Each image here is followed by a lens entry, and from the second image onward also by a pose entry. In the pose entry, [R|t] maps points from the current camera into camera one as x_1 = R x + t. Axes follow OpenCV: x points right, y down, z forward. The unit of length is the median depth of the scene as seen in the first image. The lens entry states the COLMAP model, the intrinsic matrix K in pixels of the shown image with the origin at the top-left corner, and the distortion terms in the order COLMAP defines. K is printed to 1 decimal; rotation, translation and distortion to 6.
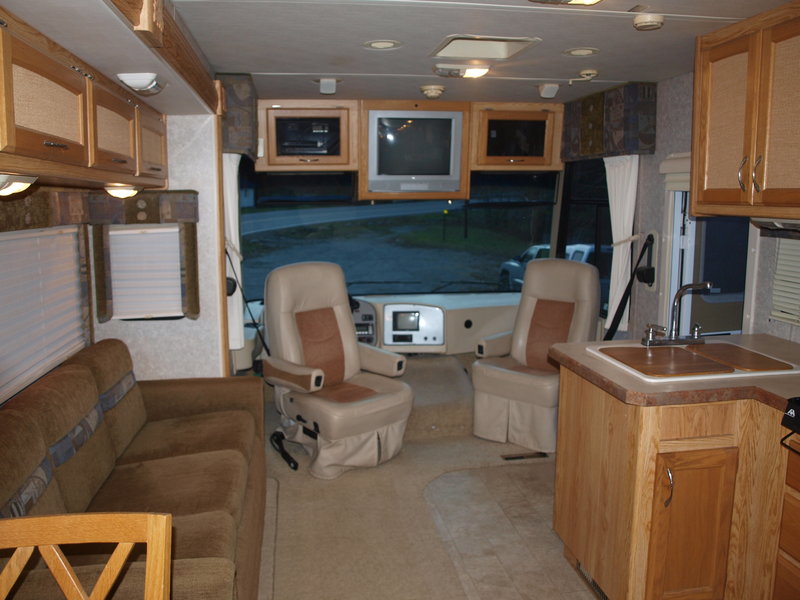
lens RADIAL K [[639.5, 0, 398.2], [0, 639.5, 283.3], [0, 0, 1]] dist [-0.094187, 0.063423]
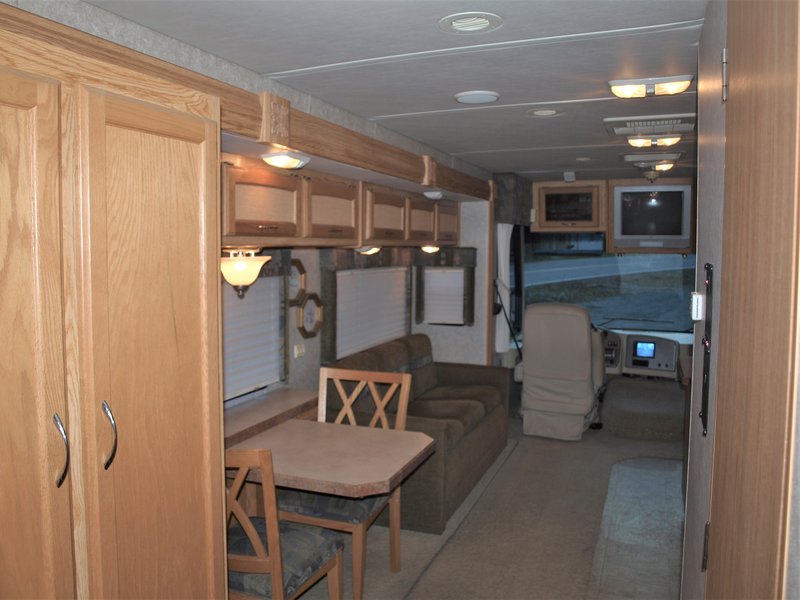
lens RADIAL K [[639.5, 0, 398.2], [0, 639.5, 283.3], [0, 0, 1]] dist [-0.094187, 0.063423]
pose [[0.861490, 0.039208, -0.506259, 0.350164], [-0.074073, 0.996053, -0.048907, 0.041171], [0.502343, 0.079633, 0.860994, -0.516836]]
